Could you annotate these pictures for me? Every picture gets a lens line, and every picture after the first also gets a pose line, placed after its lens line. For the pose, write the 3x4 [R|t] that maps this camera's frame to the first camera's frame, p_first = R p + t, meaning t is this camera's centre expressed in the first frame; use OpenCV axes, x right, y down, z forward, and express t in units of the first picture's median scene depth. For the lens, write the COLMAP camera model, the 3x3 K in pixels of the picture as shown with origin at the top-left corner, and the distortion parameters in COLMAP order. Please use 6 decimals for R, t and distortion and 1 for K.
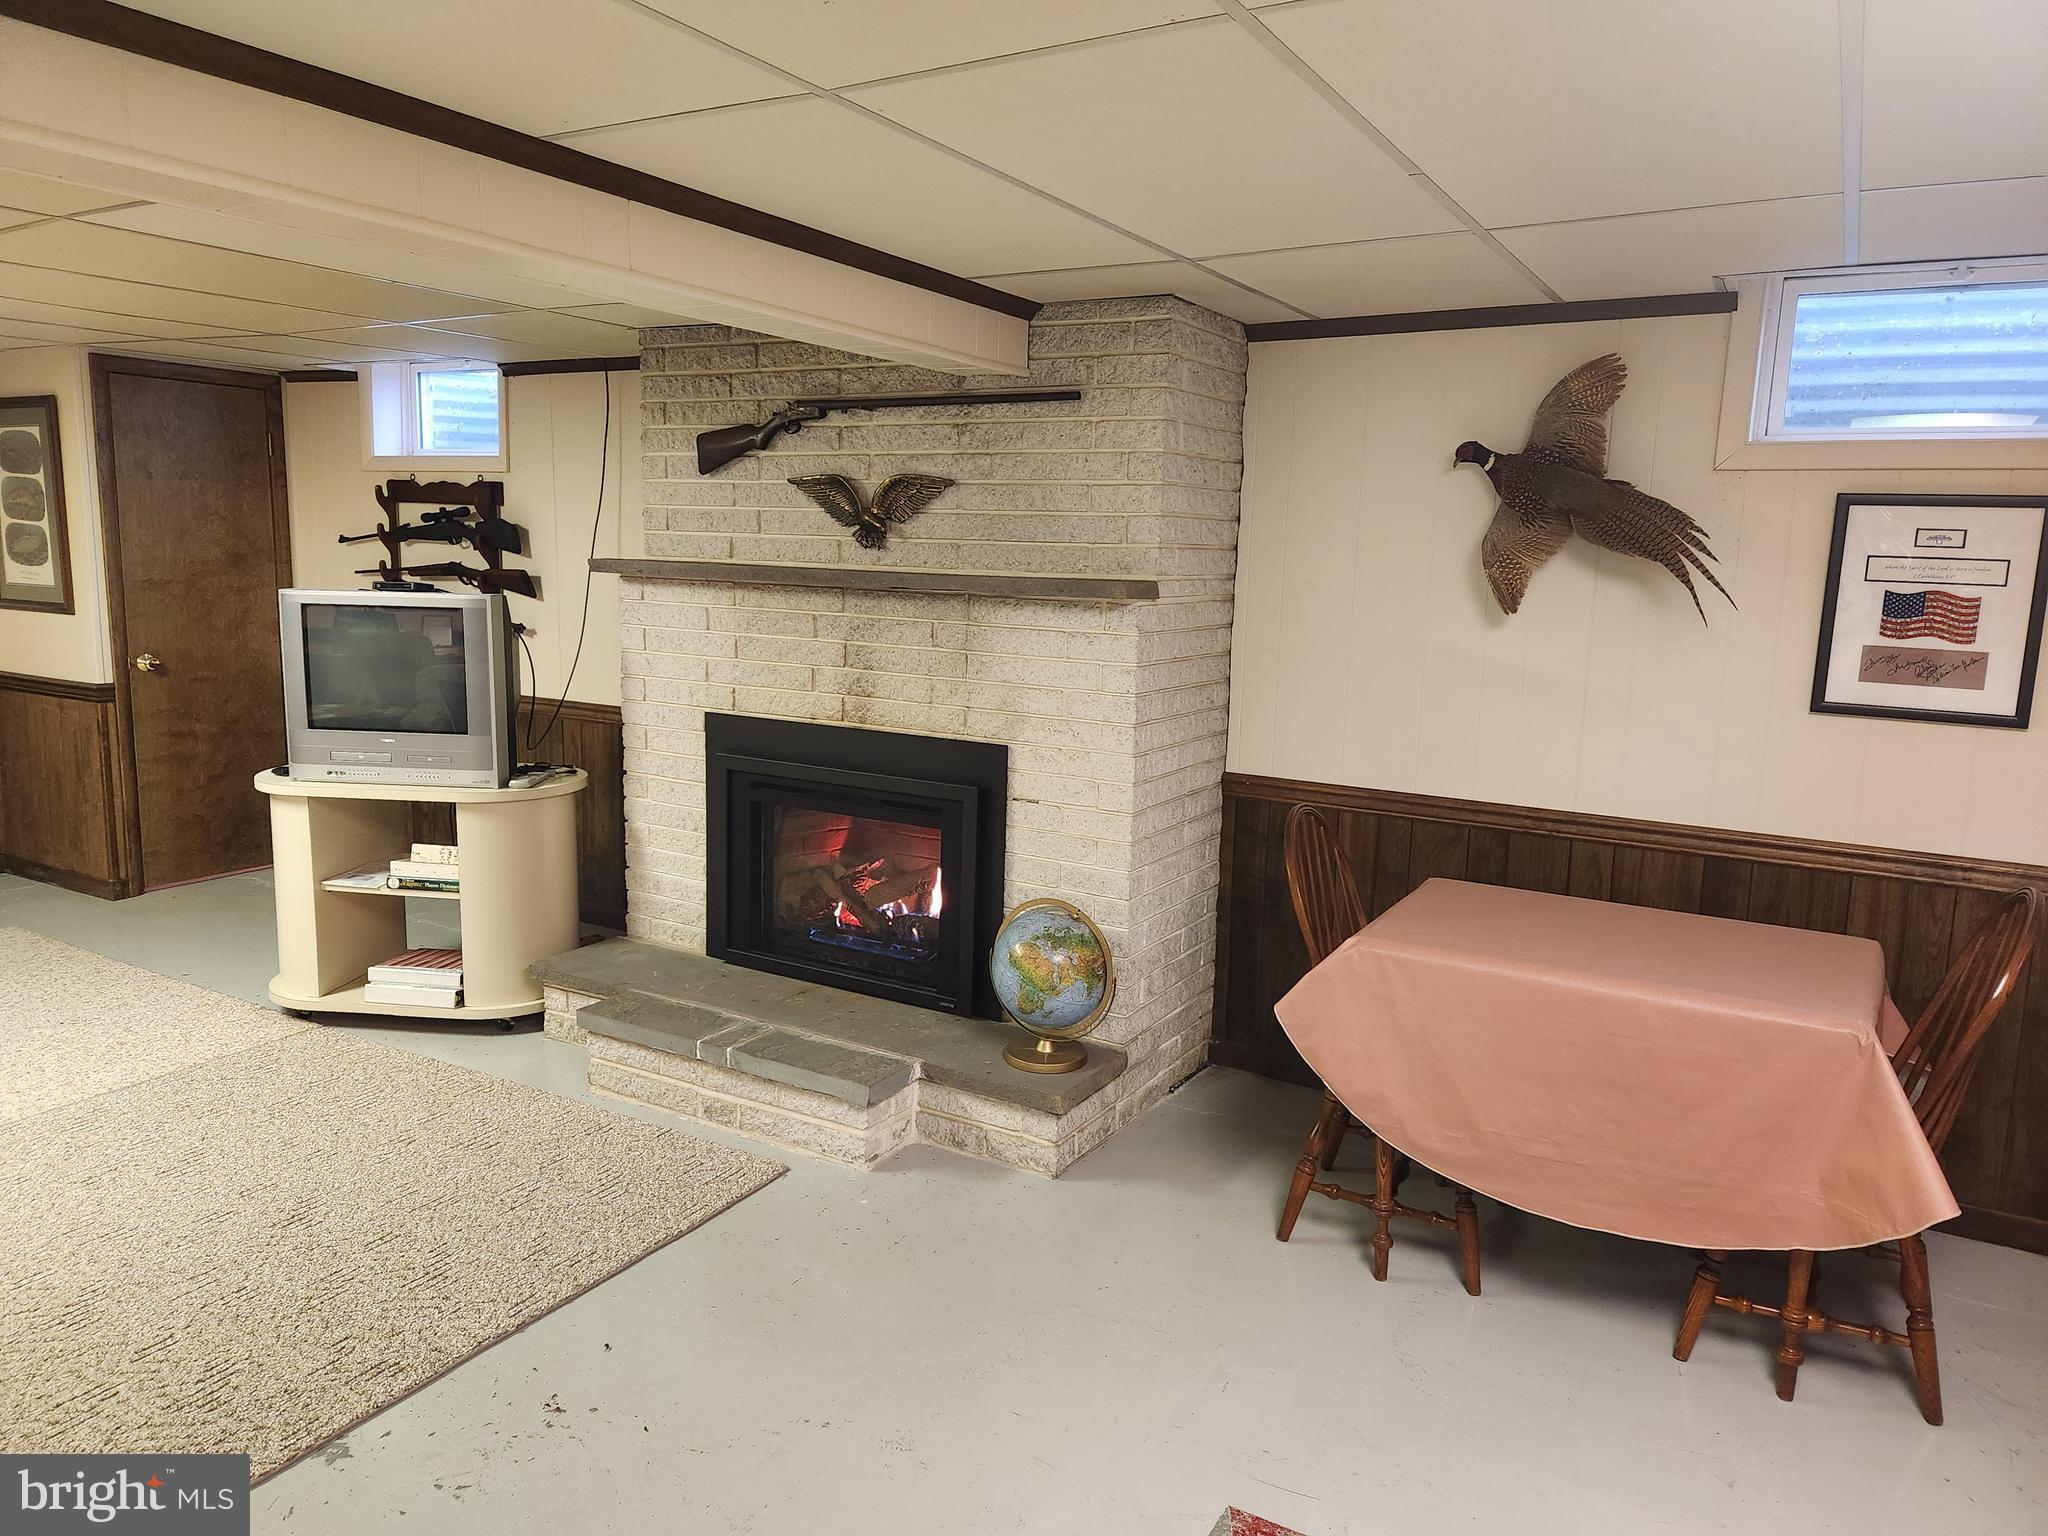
lens RADIAL K [[1371.6, 0, 1038.8], [0, 1371.6, 758.0], [0, 0, 1]] dist [0.072543, -0.066694]
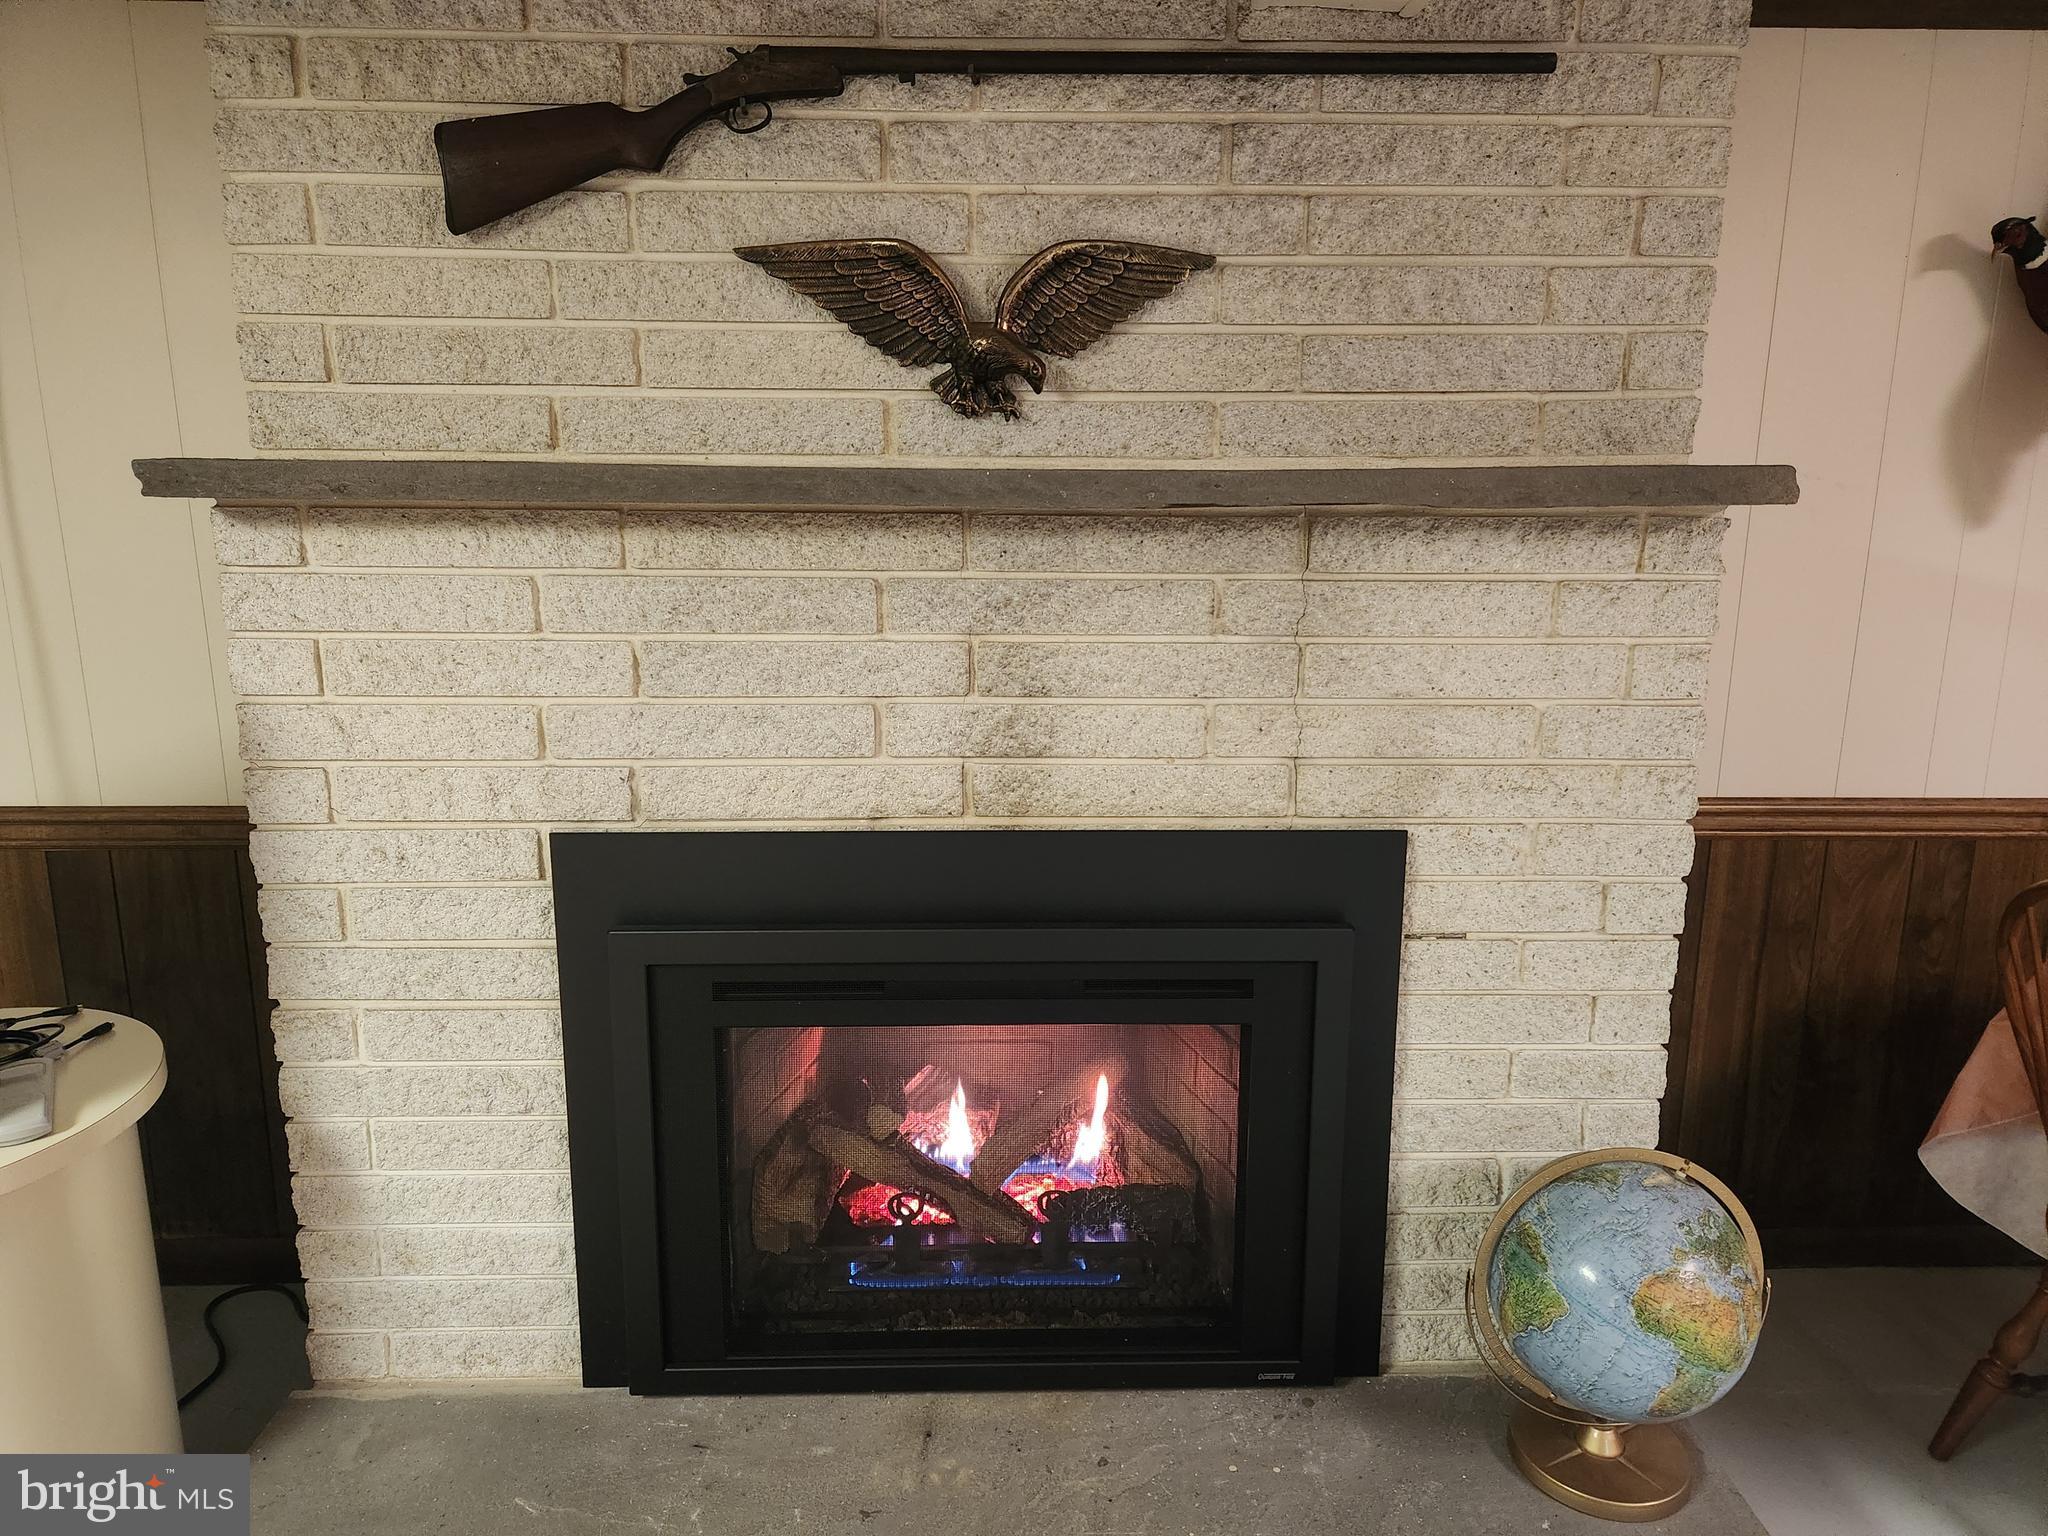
lens RADIAL K [[1371.6, 0, 1018.4], [0, 1371.6, 747.5], [0, 0, 1]] dist [0.072543, -0.066694]
pose [[0.853967, -0.131703, 0.503383, -0.348807], [0.098164, 0.990842, 0.092709, -0.088683], [-0.510984, -0.029756, 0.859075, 0.620032]]
